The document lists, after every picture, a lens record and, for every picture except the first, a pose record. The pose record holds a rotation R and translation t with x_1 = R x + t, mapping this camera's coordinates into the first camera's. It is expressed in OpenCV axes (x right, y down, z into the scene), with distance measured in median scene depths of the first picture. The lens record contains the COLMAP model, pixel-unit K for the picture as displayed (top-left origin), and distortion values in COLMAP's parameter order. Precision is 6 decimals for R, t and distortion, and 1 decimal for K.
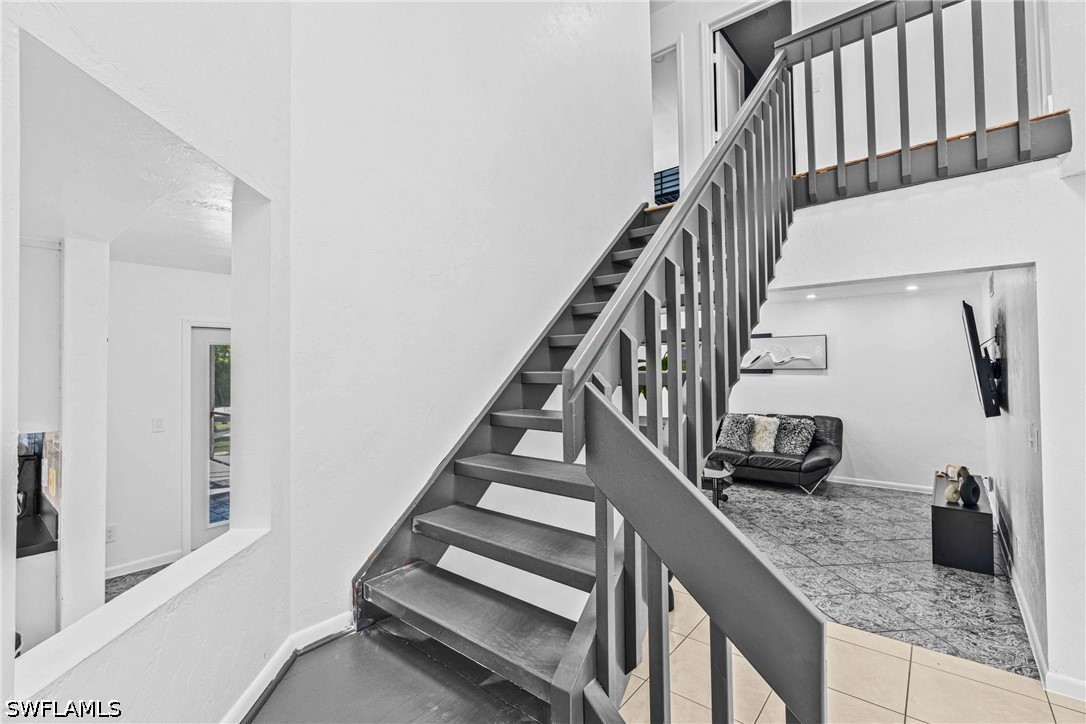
lens RADIAL K [[492.9, 0, 529.2], [0, 492.9, 357.8], [0, 0, 1]] dist [-0.003893, 0.002169]
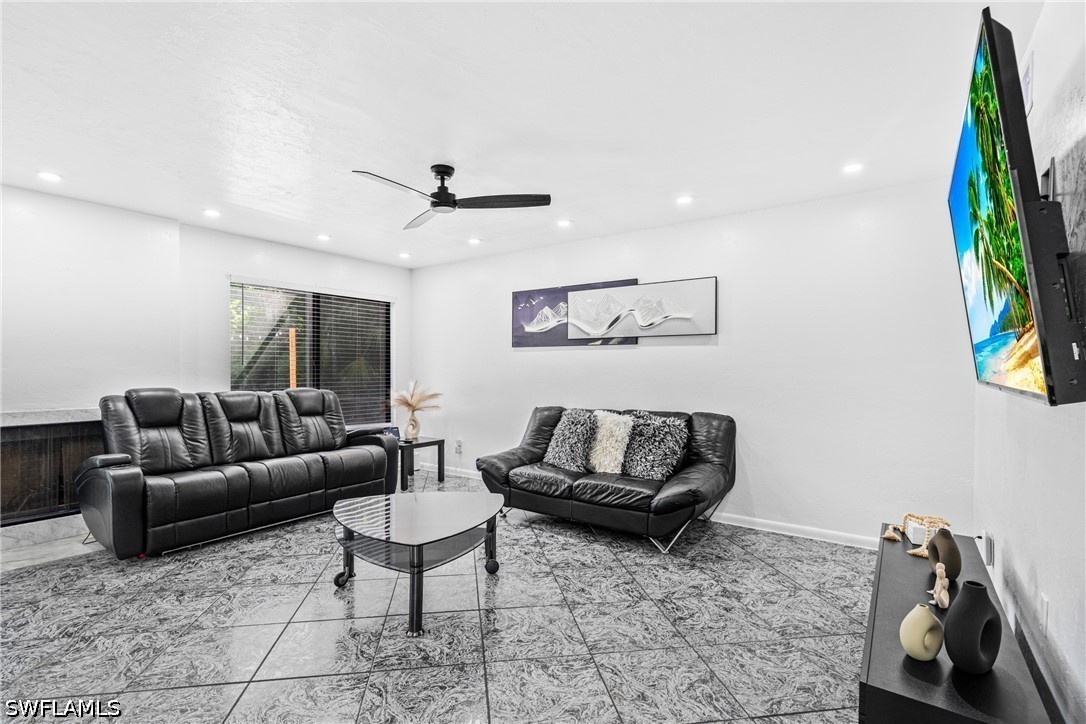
lens RADIAL K [[492.9, 0, 524.3], [0, 492.9, 383.1], [0, 0, 1]] dist [-0.003893, 0.002169]
pose [[0.998788, 0.007559, 0.048638, 0.353224], [-0.010299, 0.998359, 0.056336, 0.051695], [-0.048132, -0.056769, 0.997226, 0.425956]]
